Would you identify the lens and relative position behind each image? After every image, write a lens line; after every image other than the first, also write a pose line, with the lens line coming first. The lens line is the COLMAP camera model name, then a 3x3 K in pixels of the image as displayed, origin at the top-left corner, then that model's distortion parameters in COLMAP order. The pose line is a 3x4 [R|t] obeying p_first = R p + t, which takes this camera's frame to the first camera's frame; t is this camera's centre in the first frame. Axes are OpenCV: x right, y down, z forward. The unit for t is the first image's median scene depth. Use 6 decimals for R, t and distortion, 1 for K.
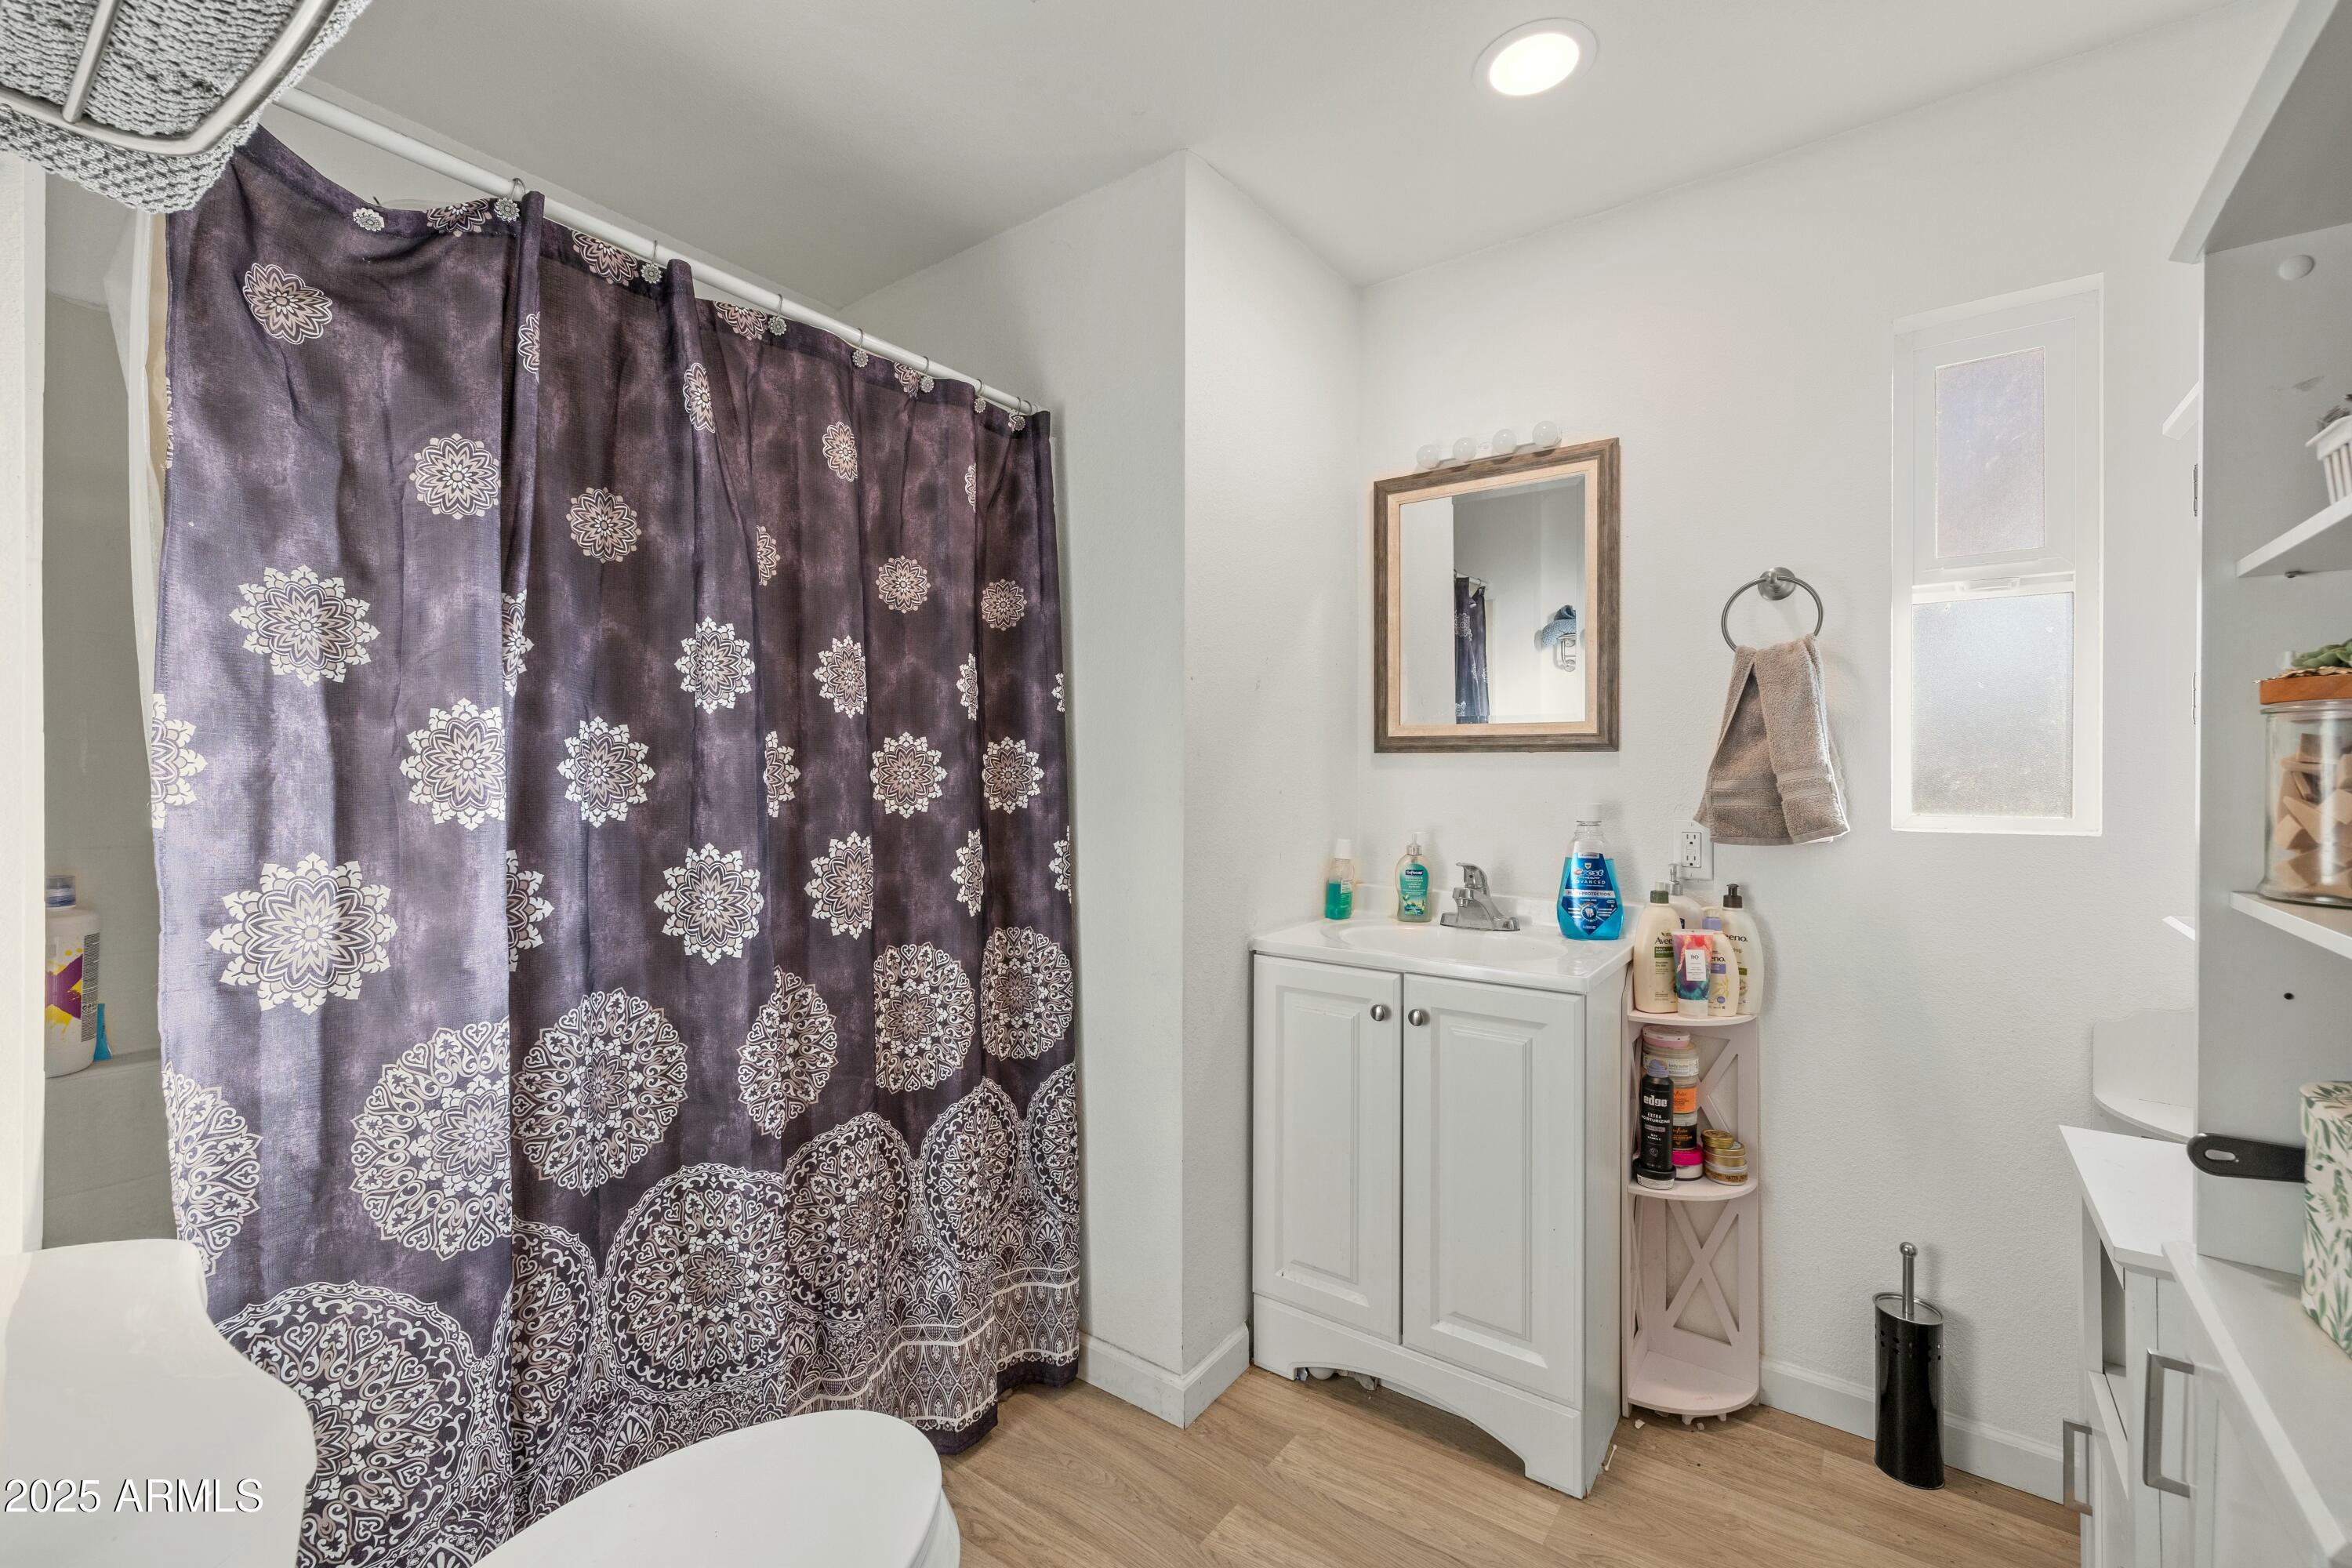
lens RADIAL K [[992.2, 0, 1164.9], [0, 992.2, 768.9], [0, 0, 1]] dist [0.000970, -0.000129]
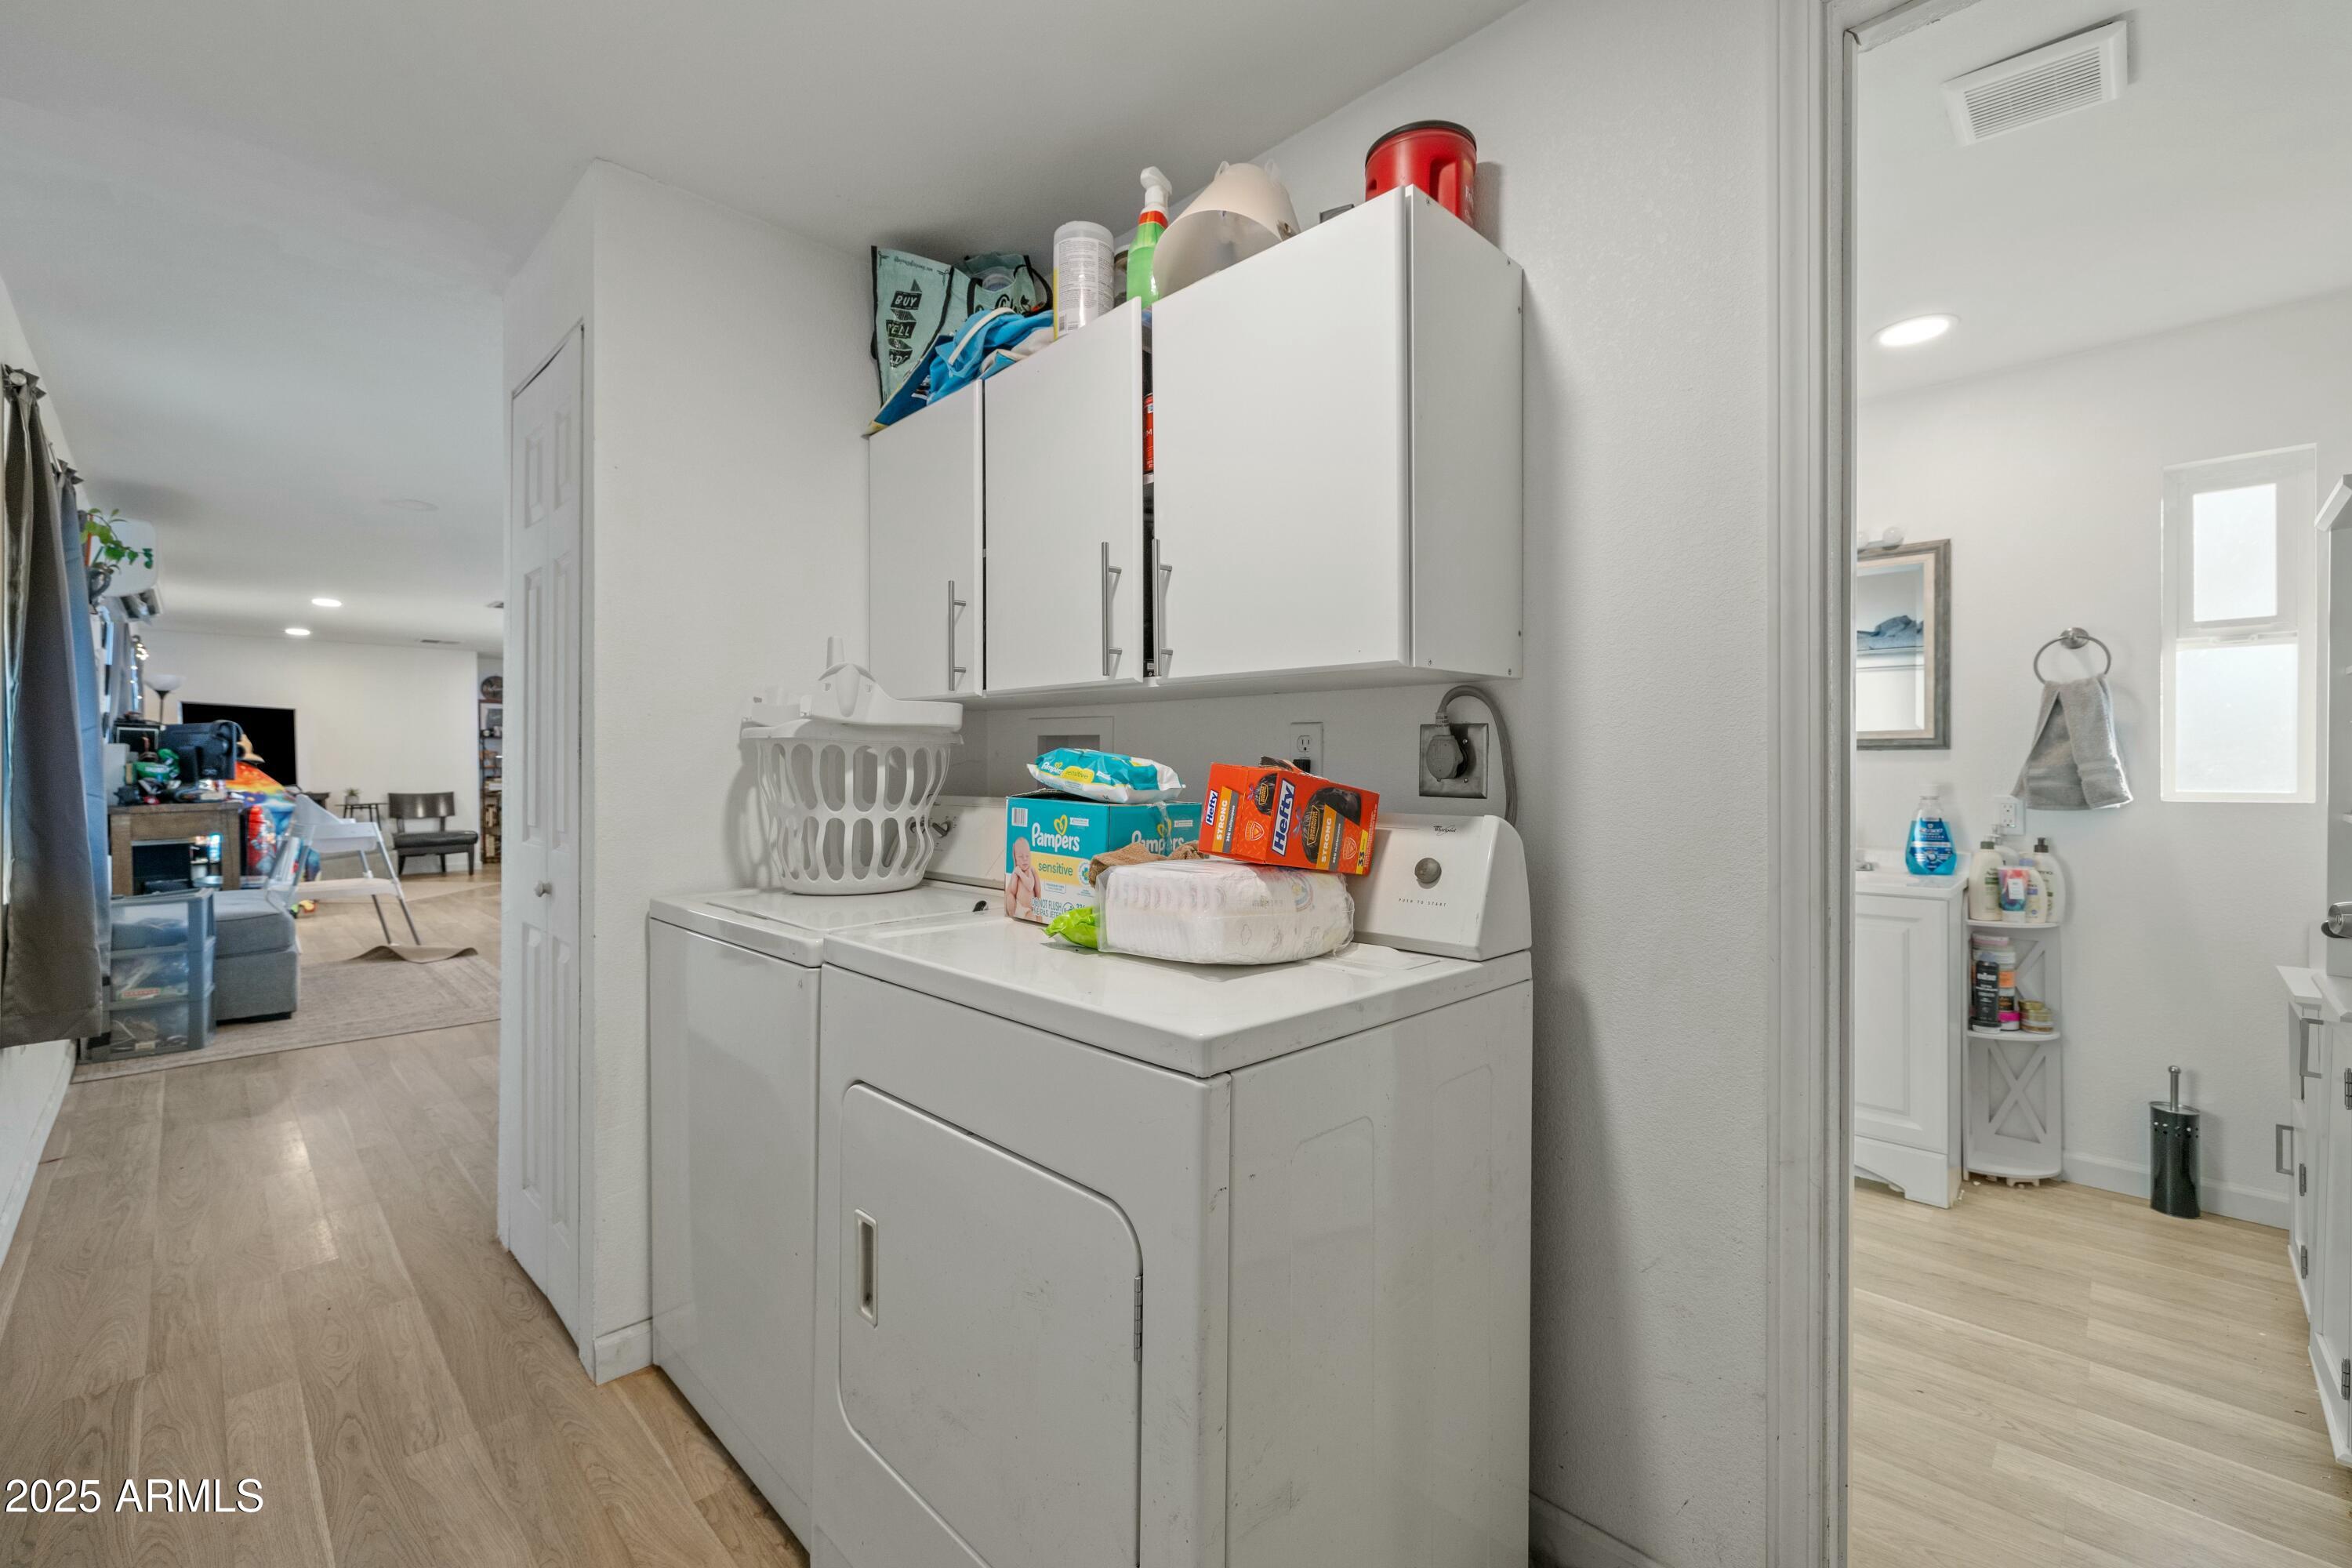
lens RADIAL K [[981.2, 0, 1160.1], [0, 981.2, 765.3], [0, 0, 1]] dist [-0.000589, -0.000443]
pose [[0.988406, -0.004334, -0.151771, -0.543643], [0.004861, 0.999983, 0.003104, -0.004791], [0.151755, -0.003806, 0.988411, -0.700529]]
